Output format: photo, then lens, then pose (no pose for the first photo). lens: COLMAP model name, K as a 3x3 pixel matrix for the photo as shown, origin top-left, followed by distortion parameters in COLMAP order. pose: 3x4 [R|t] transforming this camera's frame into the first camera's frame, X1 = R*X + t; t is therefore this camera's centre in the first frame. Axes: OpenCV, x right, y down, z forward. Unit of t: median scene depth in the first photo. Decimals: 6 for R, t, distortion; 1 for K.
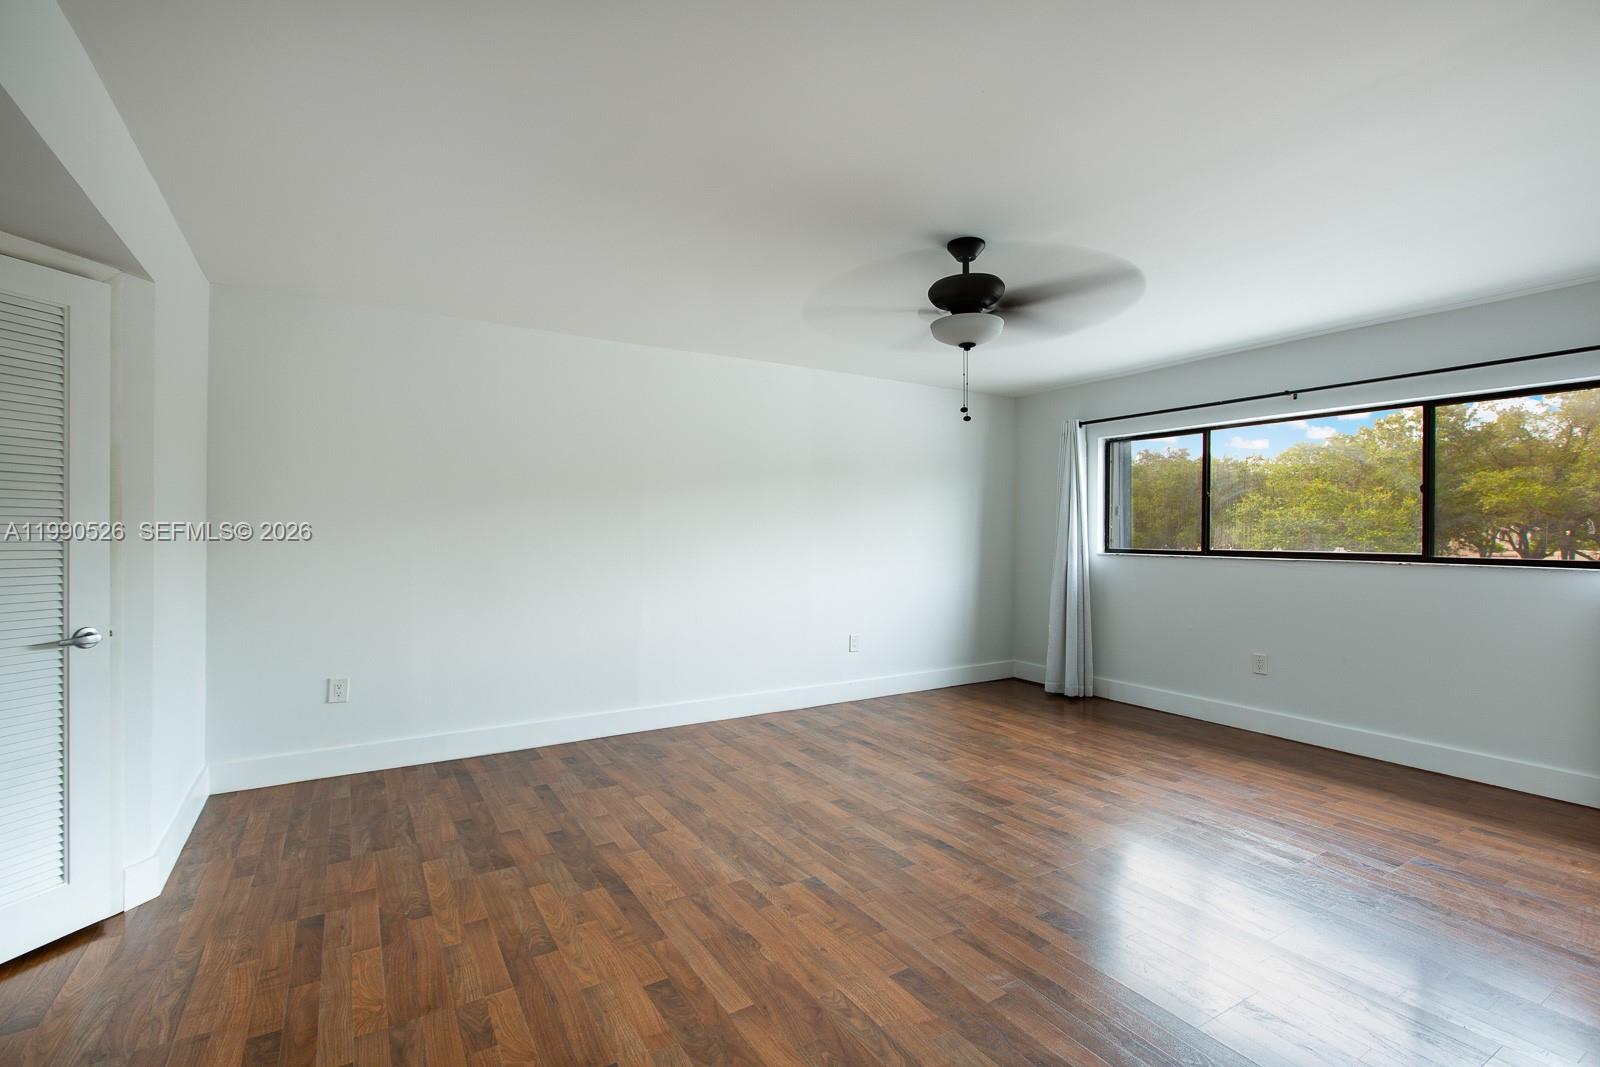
lens RADIAL K [[732.2, 0, 800.0], [0, 732.2, 533.5], [0, 0, 1]] dist [-0.000457, -0.000128]
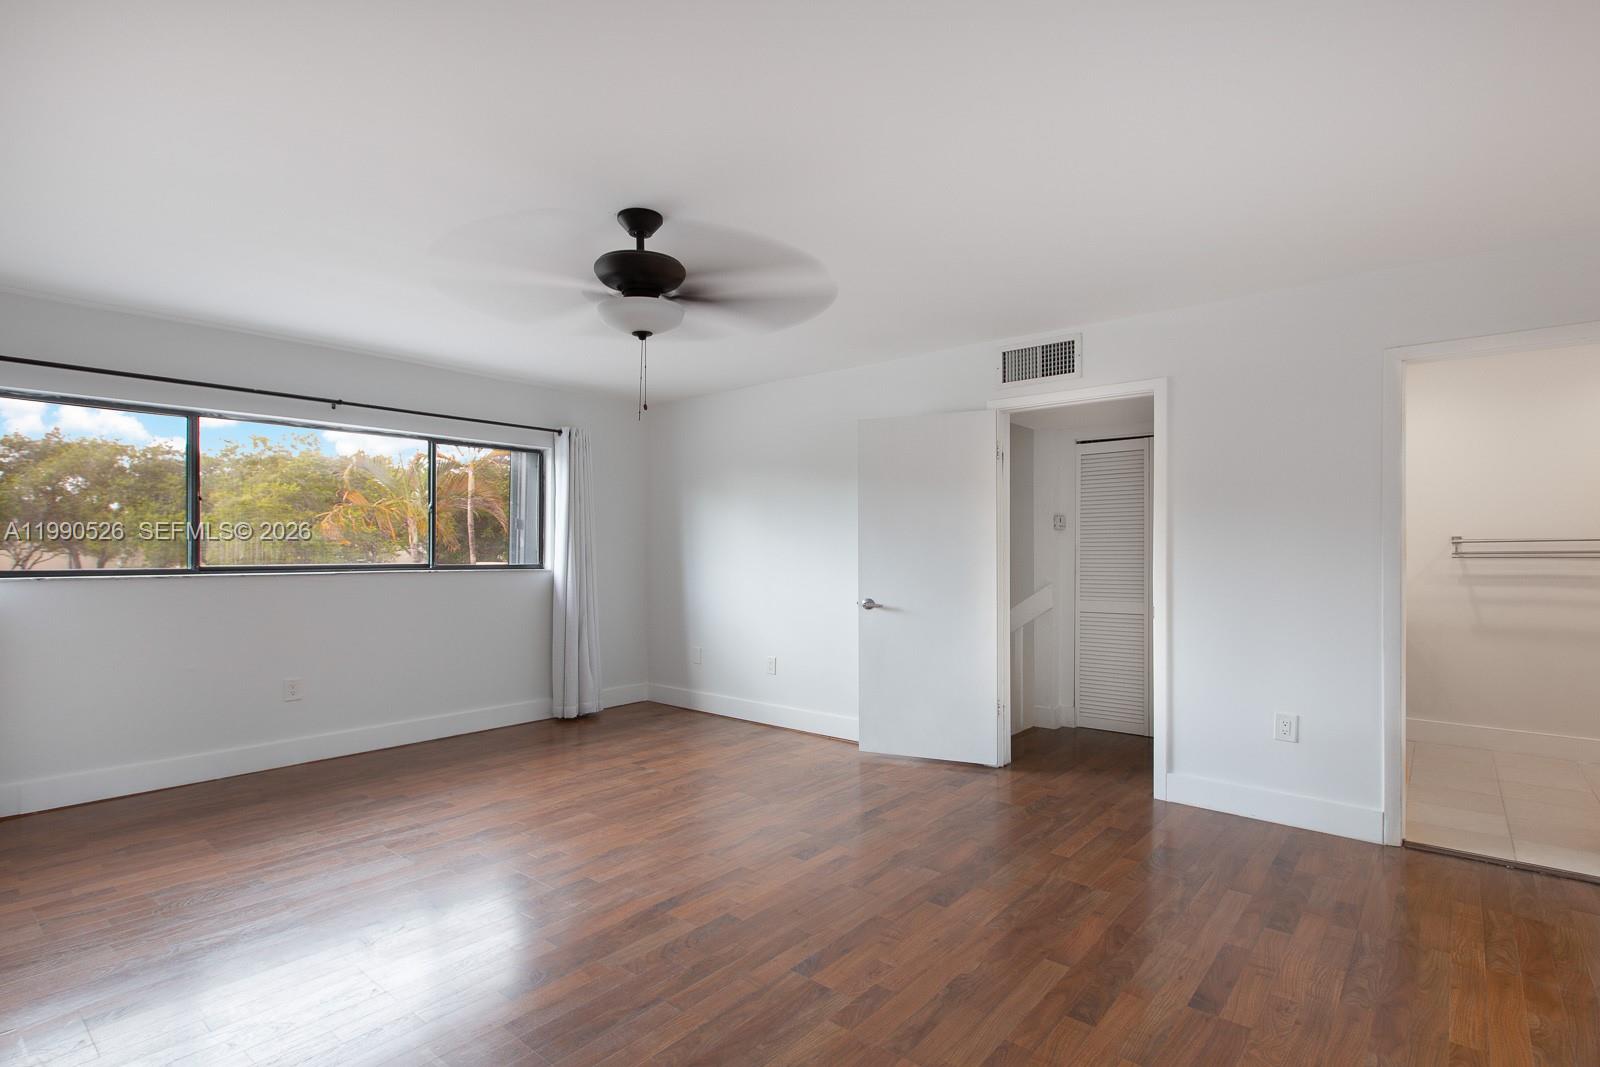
lens RADIAL K [[710.1, 0, 796.8], [0, 710.1, 547.0], [0, 0, 1]] dist [-0.001536, -0.000147]
pose [[-0.261542, -0.004533, 0.965182, -0.638958], [0.000278, 0.999989, 0.004772, -0.004762], [-0.965192, 0.001517, -0.261537, 1.032091]]
